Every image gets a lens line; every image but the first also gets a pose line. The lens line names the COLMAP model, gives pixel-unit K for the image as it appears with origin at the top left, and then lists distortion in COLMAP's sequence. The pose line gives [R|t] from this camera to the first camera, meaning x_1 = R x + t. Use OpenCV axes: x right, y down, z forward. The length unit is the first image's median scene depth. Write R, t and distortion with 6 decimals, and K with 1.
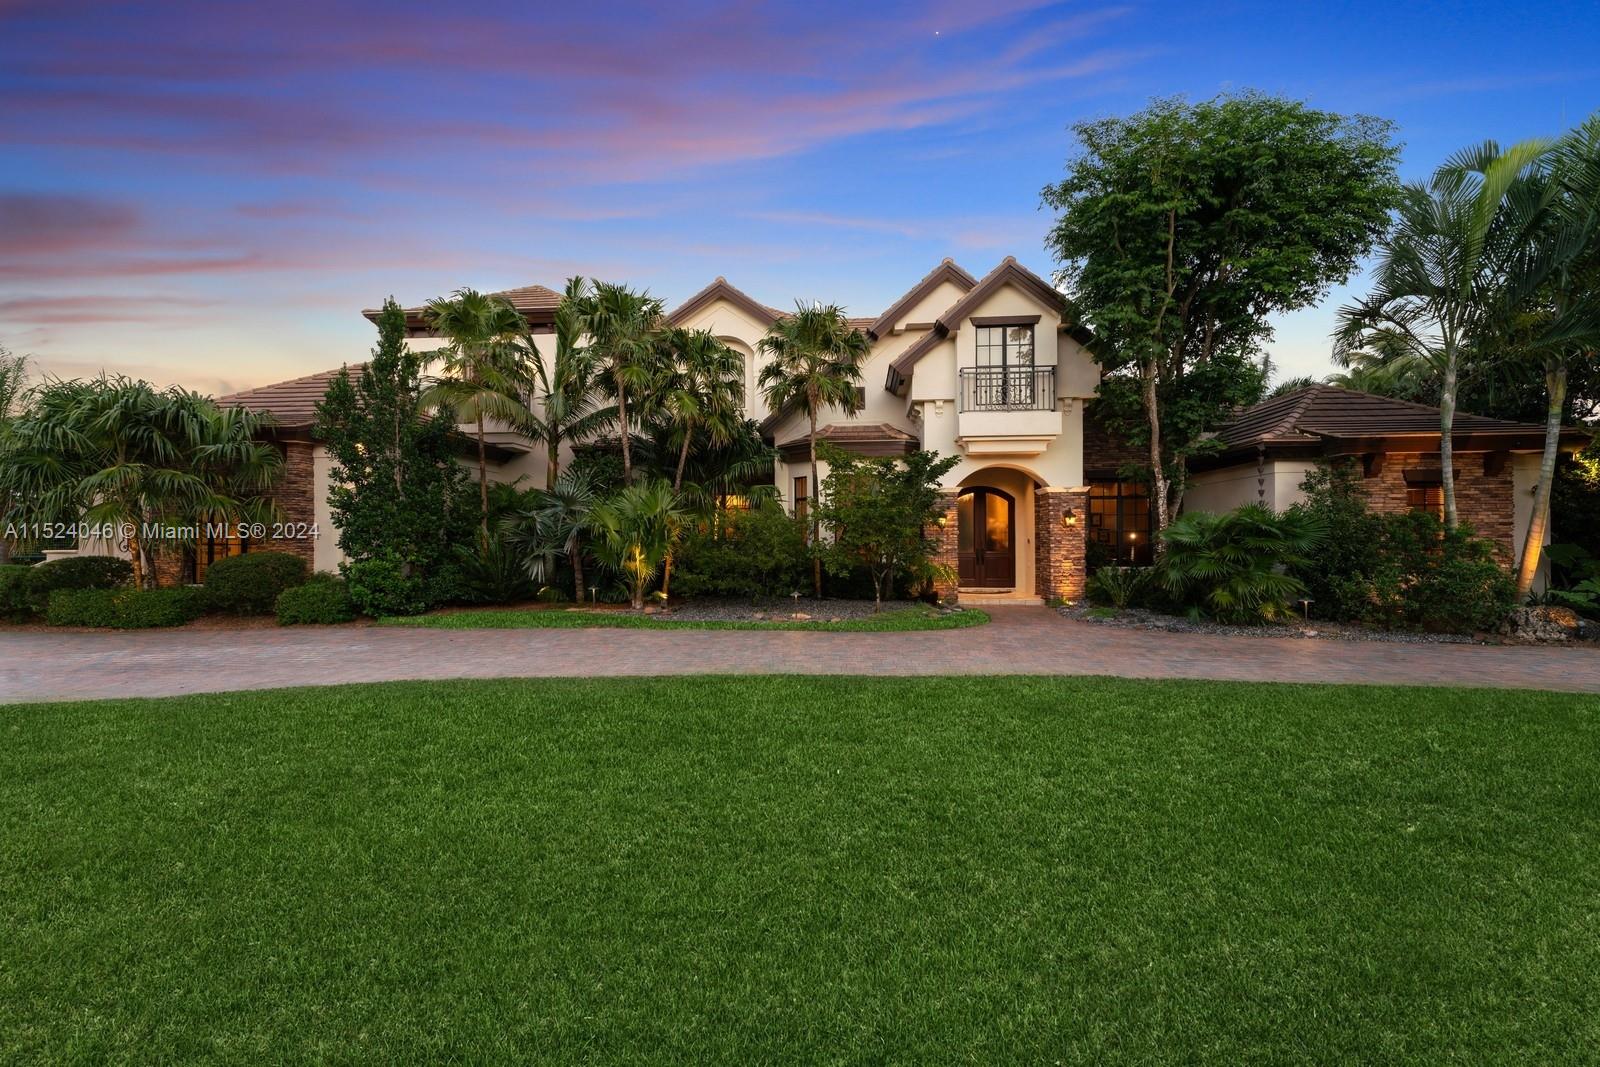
lens RADIAL K [[666.9, 0, 802.8], [0, 666.9, 539.2], [0, 0, 1]] dist [-0.000434, -0.000123]
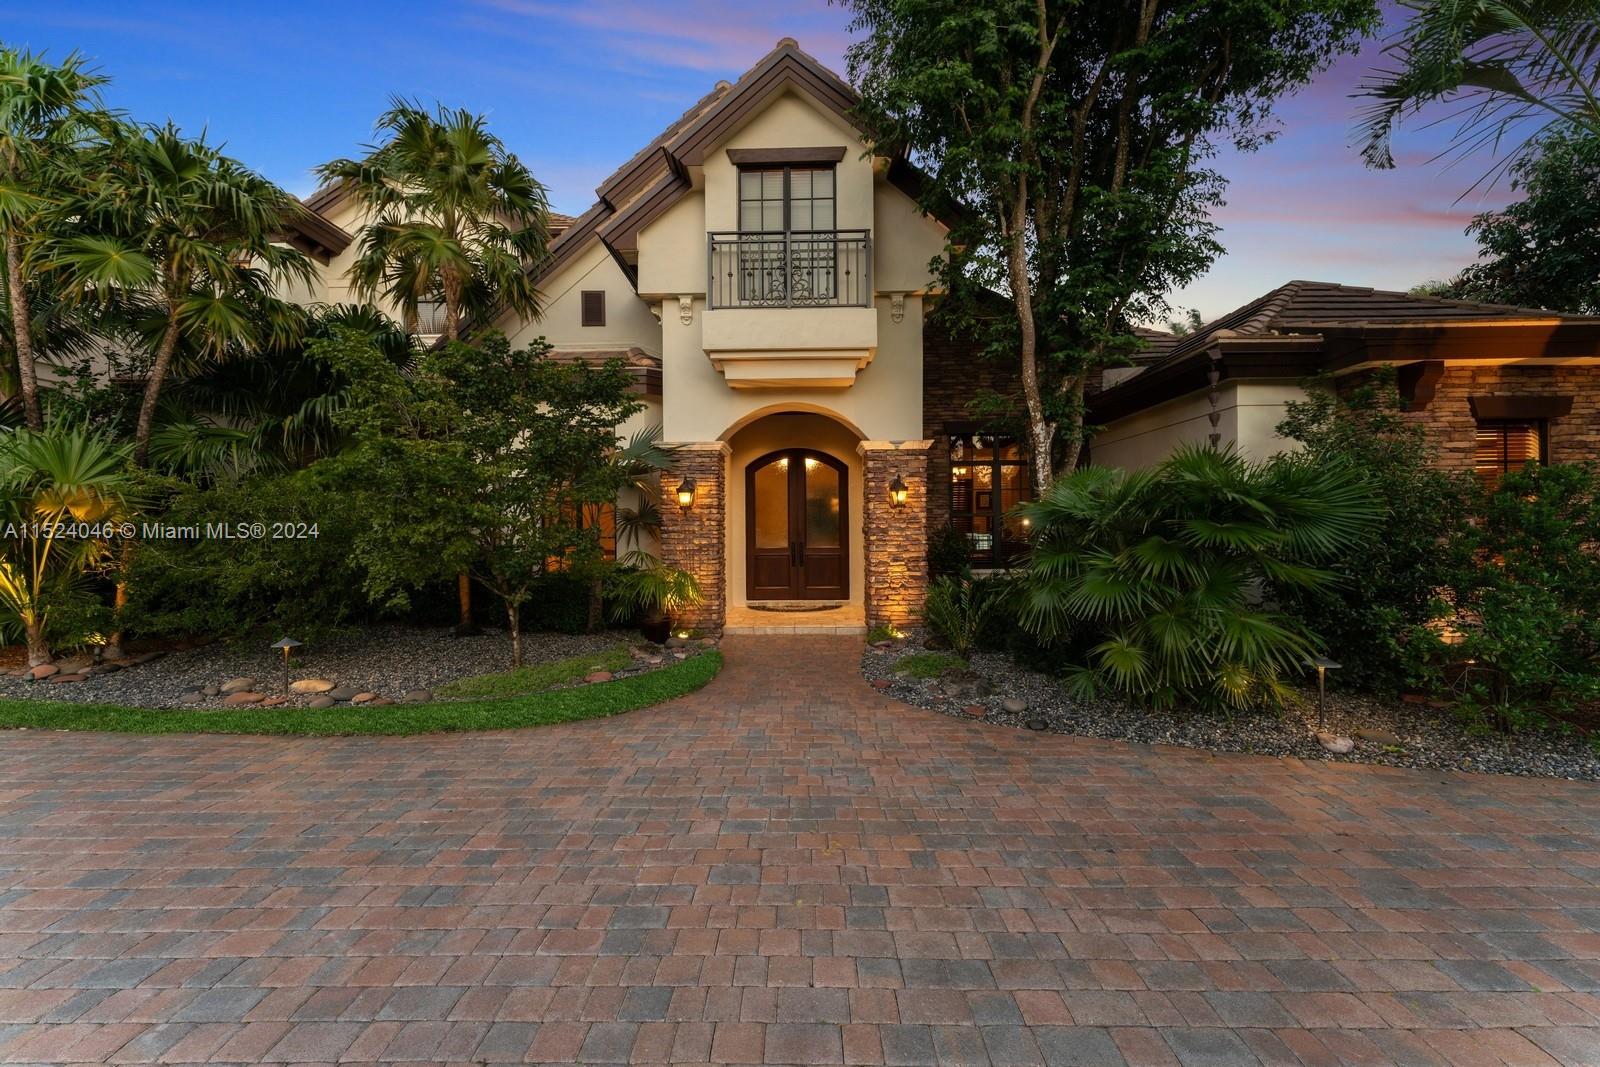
lens RADIAL K [[629.0, 0, 800.0], [0, 629.0, 533.5], [0, 0, 1]] dist [0.001012, 0.000204]
pose [[0.998957, -0.005092, 0.045379, 0.306094], [0.004710, 0.999953, 0.008522, 0.000176], [-0.045420, -0.008299, 0.998934, 0.470359]]
